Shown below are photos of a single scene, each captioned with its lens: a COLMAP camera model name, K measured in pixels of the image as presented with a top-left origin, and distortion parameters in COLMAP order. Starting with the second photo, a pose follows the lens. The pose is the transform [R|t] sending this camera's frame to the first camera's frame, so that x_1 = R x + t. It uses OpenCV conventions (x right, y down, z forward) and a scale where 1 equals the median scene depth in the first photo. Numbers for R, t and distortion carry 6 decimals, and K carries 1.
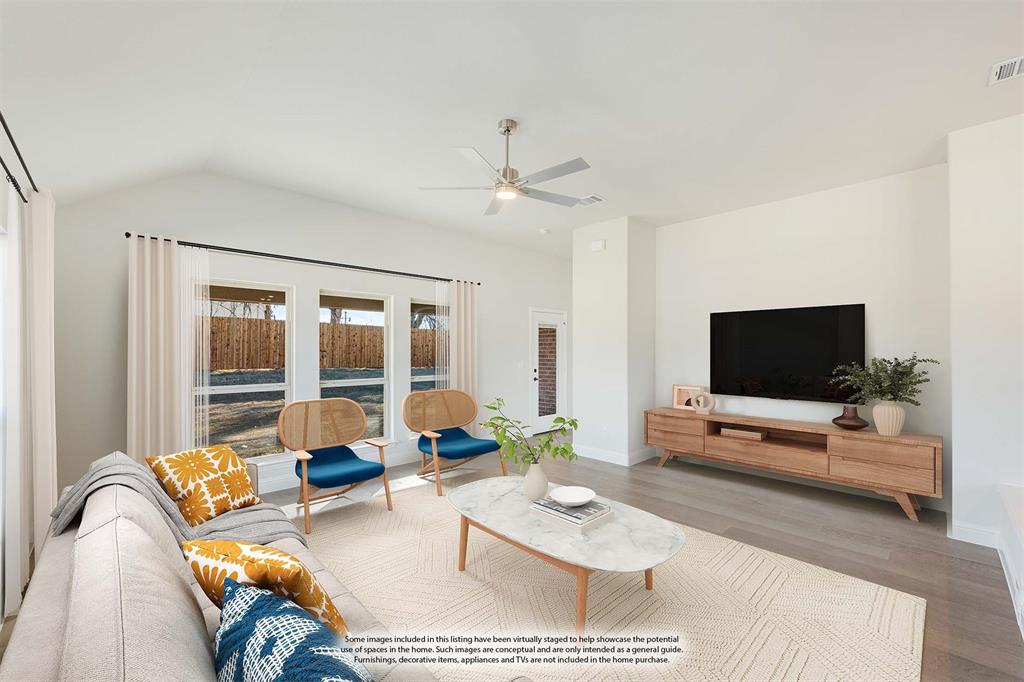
lens RADIAL K [[423.9, 0, 509.0], [0, 423.9, 341.8], [0, 0, 1]] dist [0.000980, 0.000088]
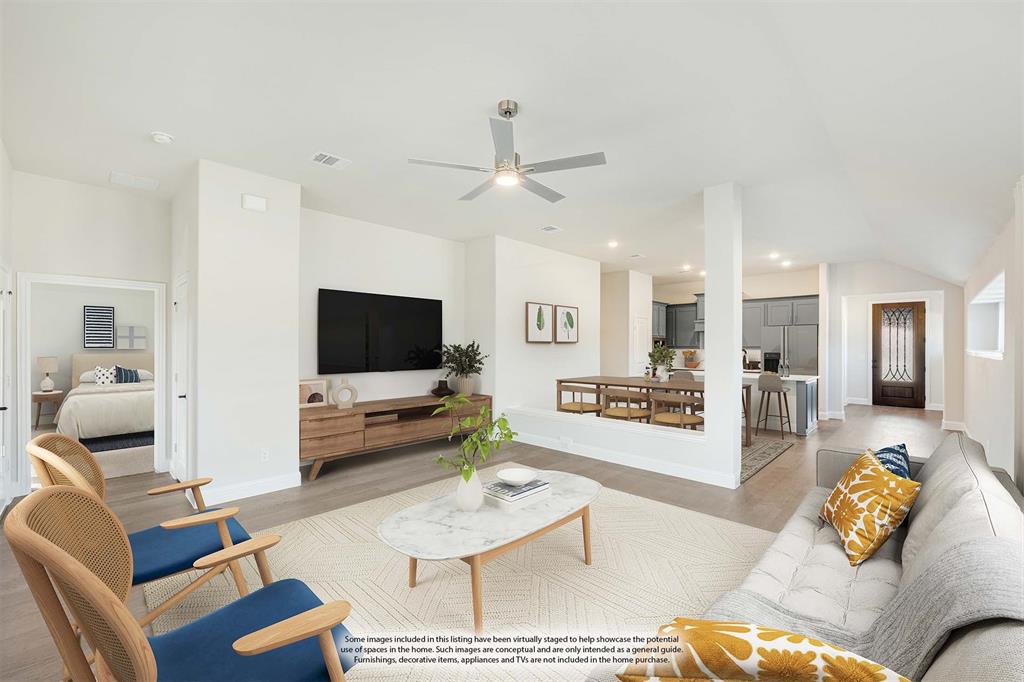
lens RADIAL K [[423.9, 0, 509.0], [0, 423.9, 341.8], [0, 0, 1]] dist [0.000980, 0.000088]
pose [[-0.035748, 0.010694, 0.999304, -0.554279], [0.008634, 0.999909, -0.010392, 0.022108], [-0.999324, 0.008257, -0.035837, 0.635227]]
